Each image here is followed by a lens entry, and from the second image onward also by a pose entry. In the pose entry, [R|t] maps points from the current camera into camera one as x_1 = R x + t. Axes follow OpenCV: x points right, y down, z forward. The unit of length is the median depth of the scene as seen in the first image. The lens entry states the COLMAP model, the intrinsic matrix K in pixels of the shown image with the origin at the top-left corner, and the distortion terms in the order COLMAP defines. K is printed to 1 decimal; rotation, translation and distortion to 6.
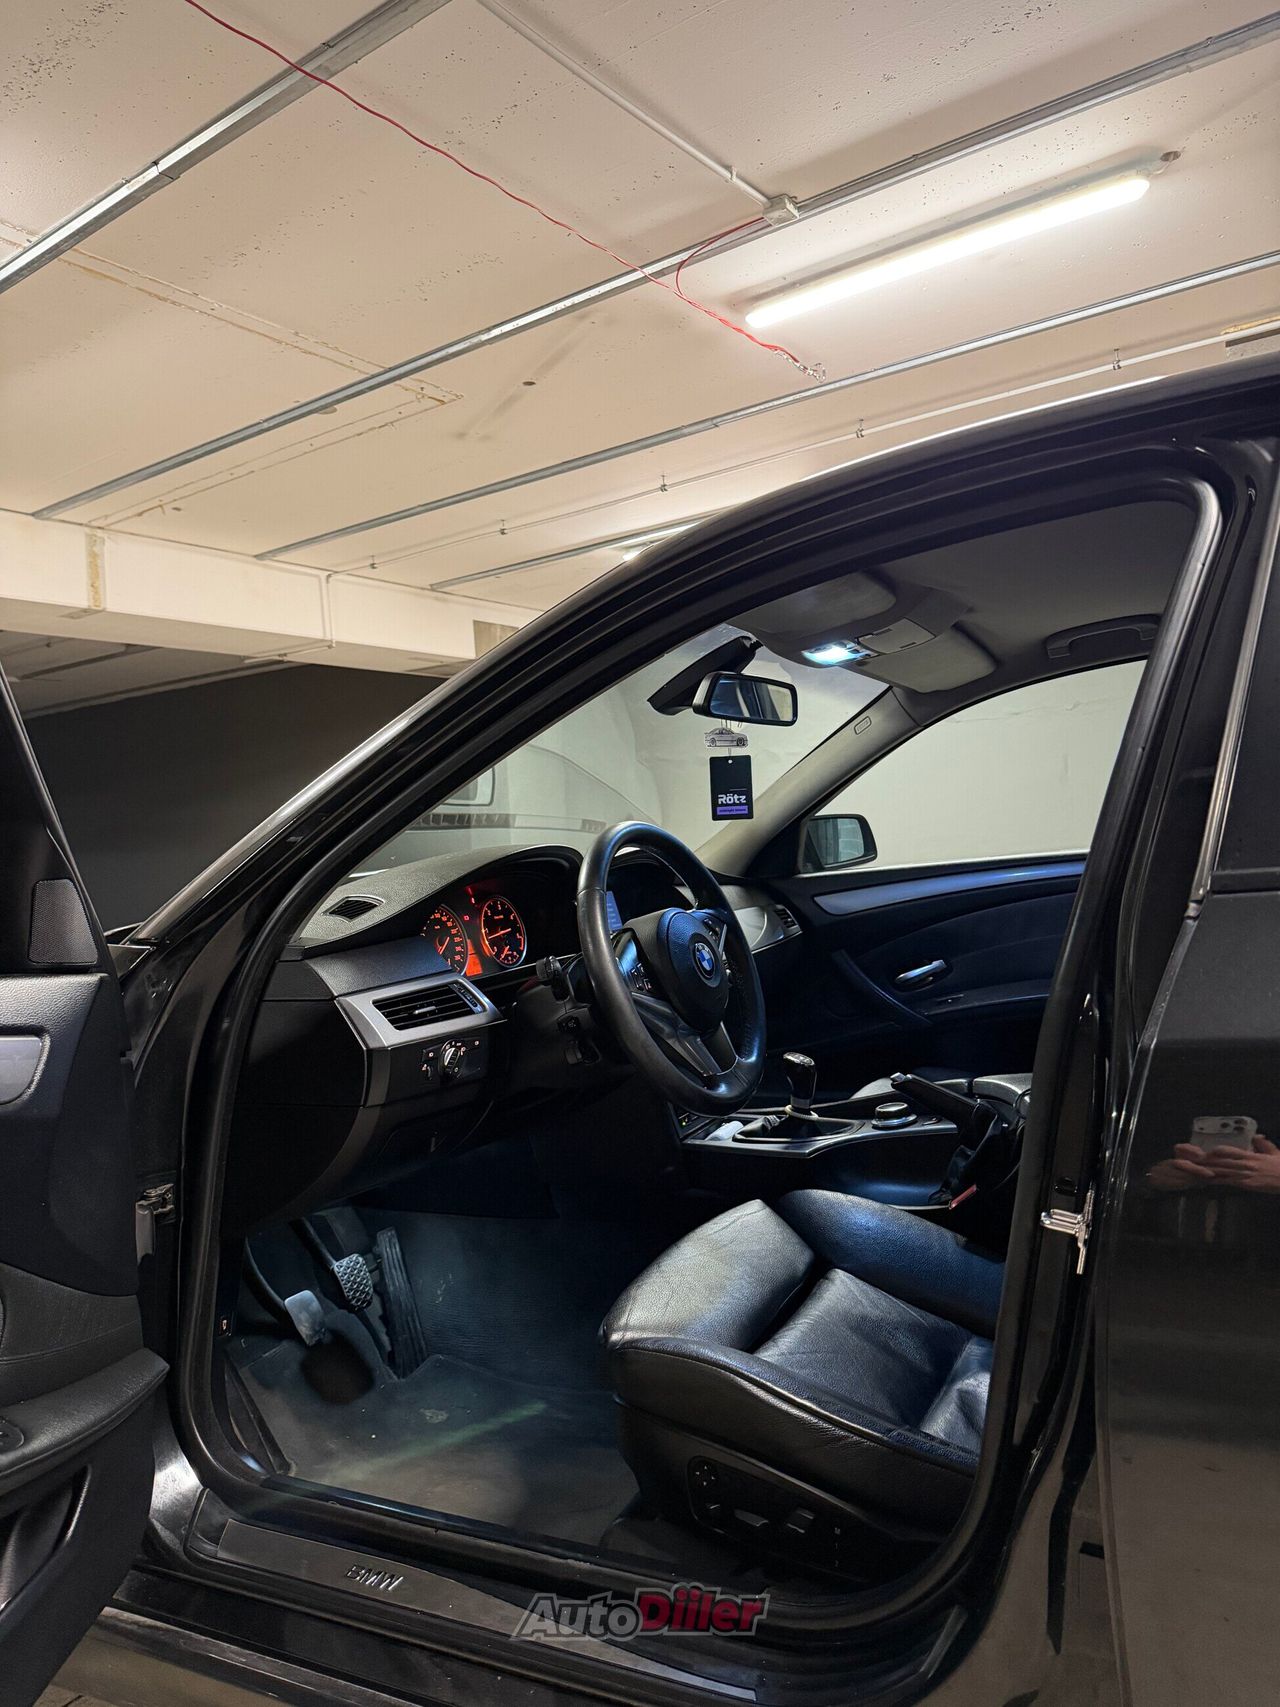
lens RADIAL K [[1204.4, 0, 640.3], [0, 1204.4, 895.3], [0, 0, 1]] dist [0.043985, -0.043116]
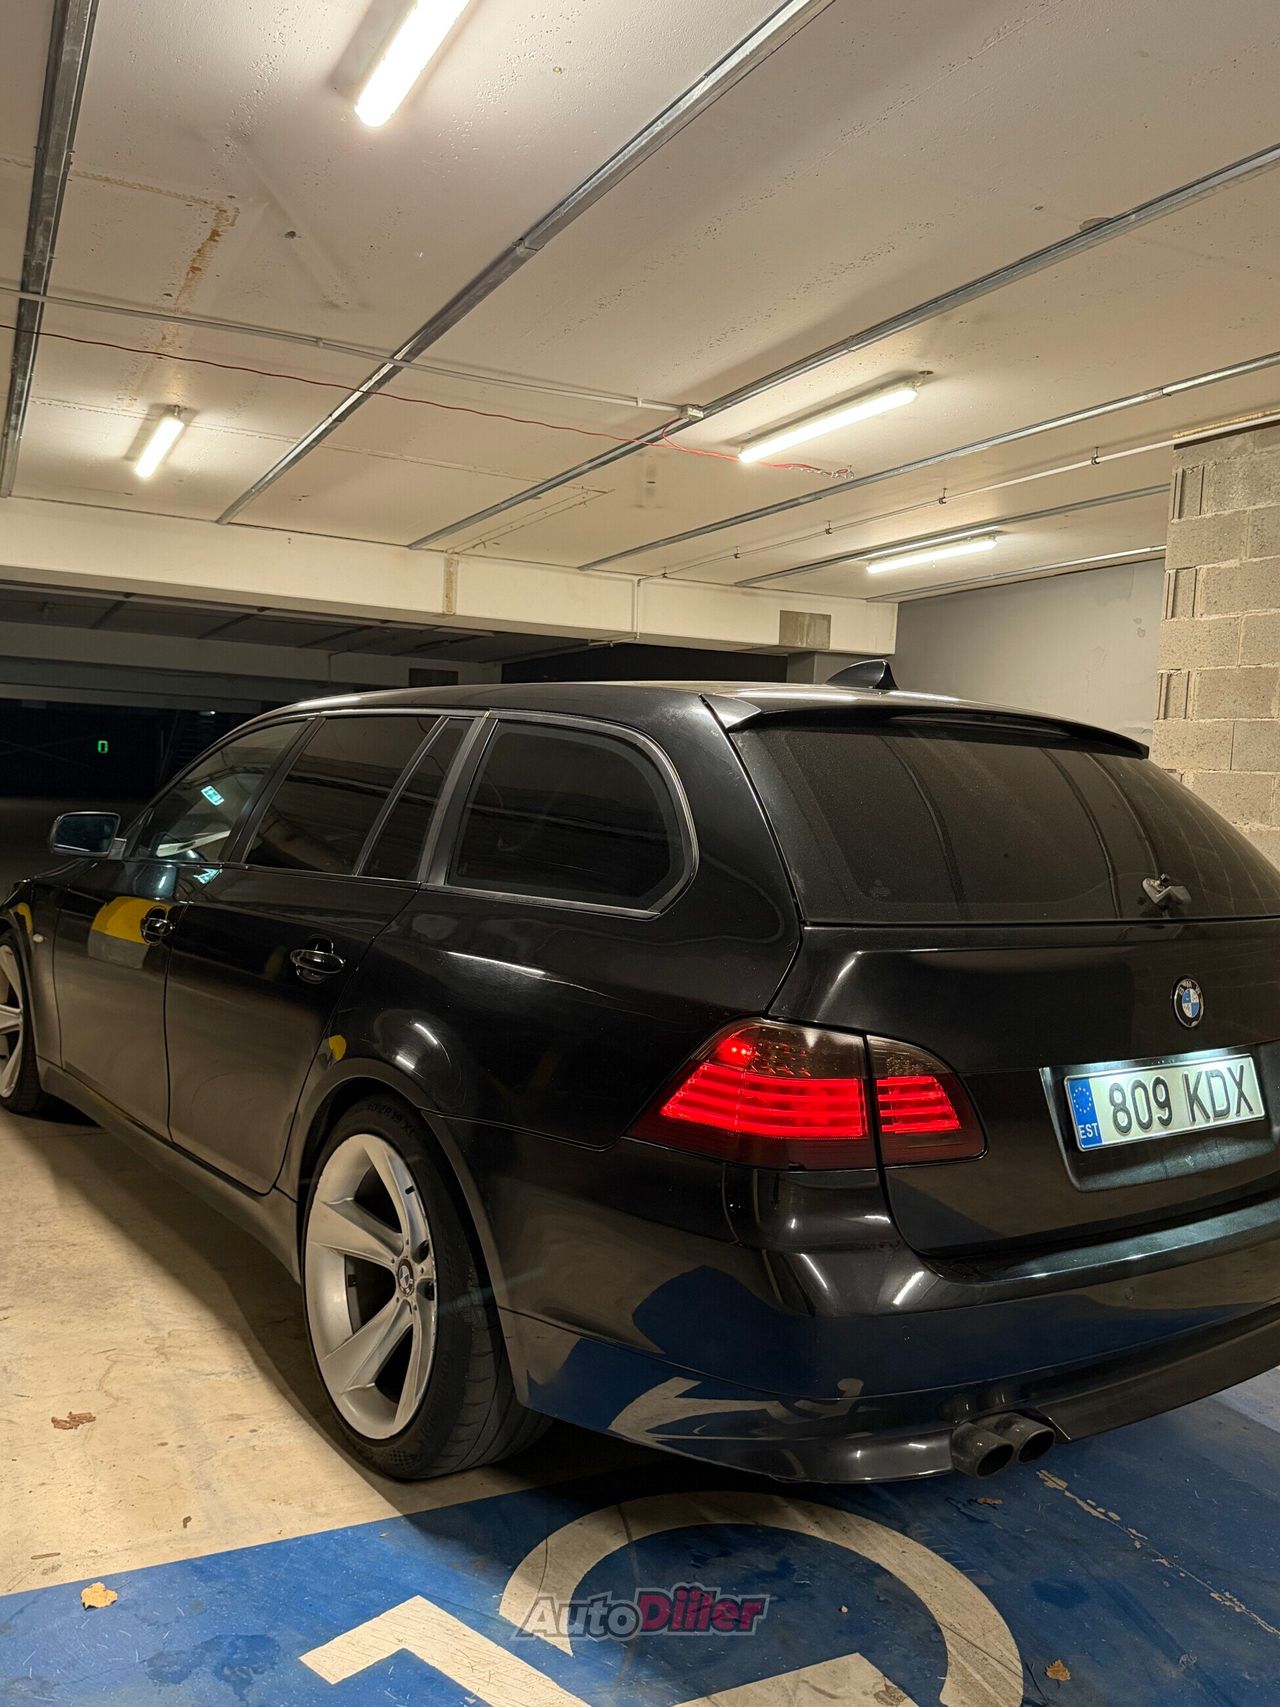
lens RADIAL K [[1335.0, 0, 640.0], [0, 1335.0, 853.5], [0, 0, 1]] dist [0.141433, -0.223145]
pose [[0.889485, 0.109692, -0.443604, 0.550213], [-0.103125, 0.993904, 0.038990, -0.059199], [0.445176, 0.011066, 0.895375, -0.317216]]
